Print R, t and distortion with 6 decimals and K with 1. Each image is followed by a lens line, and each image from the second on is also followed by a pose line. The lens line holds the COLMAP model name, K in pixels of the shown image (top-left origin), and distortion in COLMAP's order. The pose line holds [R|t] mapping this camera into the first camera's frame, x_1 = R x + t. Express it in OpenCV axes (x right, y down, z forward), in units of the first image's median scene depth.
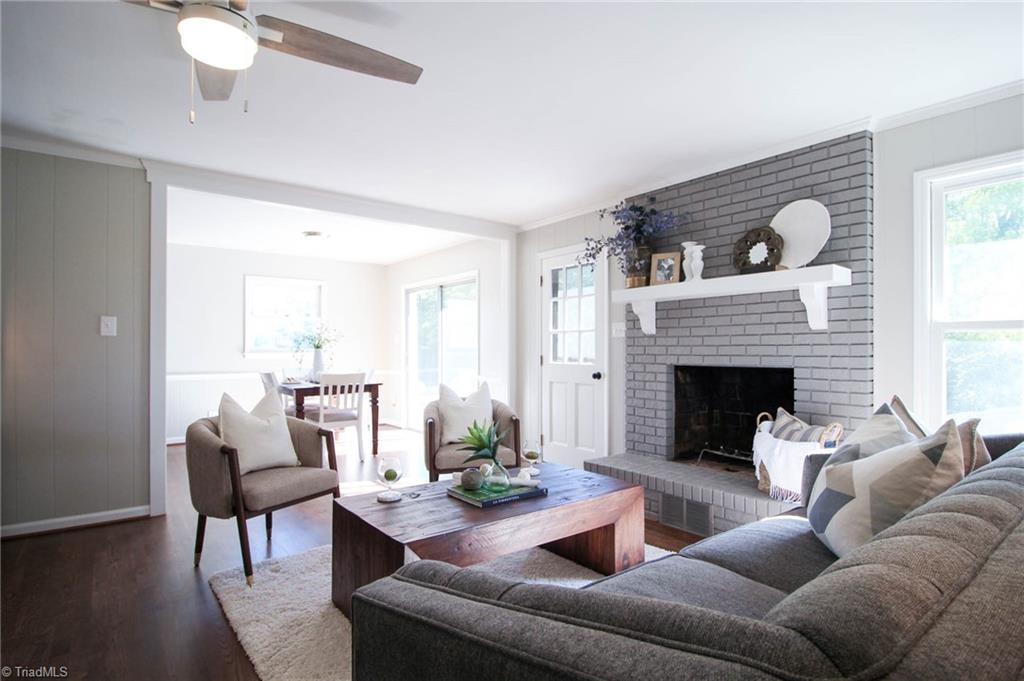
lens RADIAL K [[528.0, 0, 509.6], [0, 528.0, 346.2], [0, 0, 1]] dist [0.006868, -0.005402]
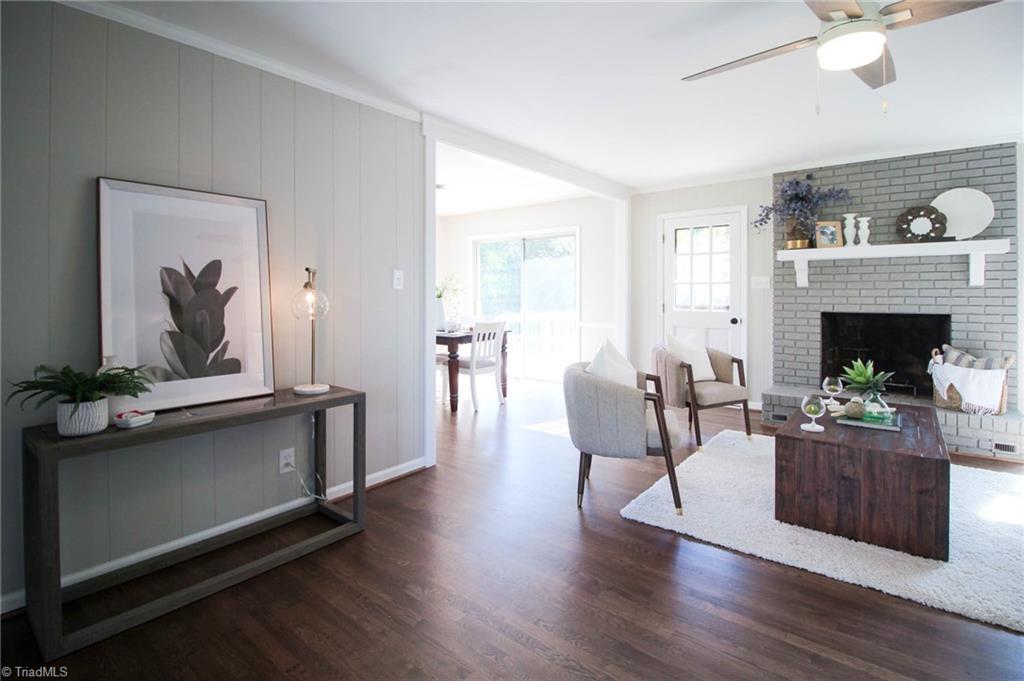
lens RADIAL K [[486.4, 0, 507.3], [0, 486.4, 293.1], [0, 0, 1]] dist [-0.015228, -0.005990]
pose [[0.975804, -0.001370, 0.218643, -0.745094], [-0.000132, 0.999976, 0.006855, -0.018351], [-0.218648, -0.006718, 0.975781, 0.070916]]
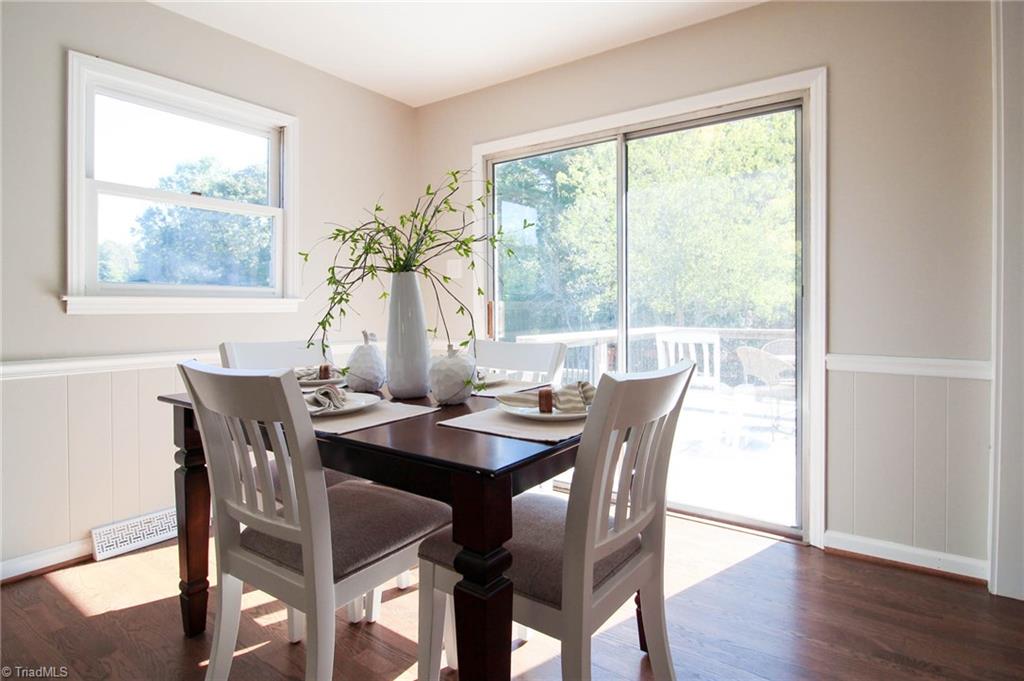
lens RADIAL K [[528.0, 0, 518.0], [0, 528.0, 311.7], [0, 0, 1]] dist [0.006868, -0.005402]
pose [[0.962723, -0.007921, 0.270373, -0.641415], [0.003066, 0.999826, 0.018374, 0.032217], [-0.270472, -0.016860, 0.962580, 1.212031]]
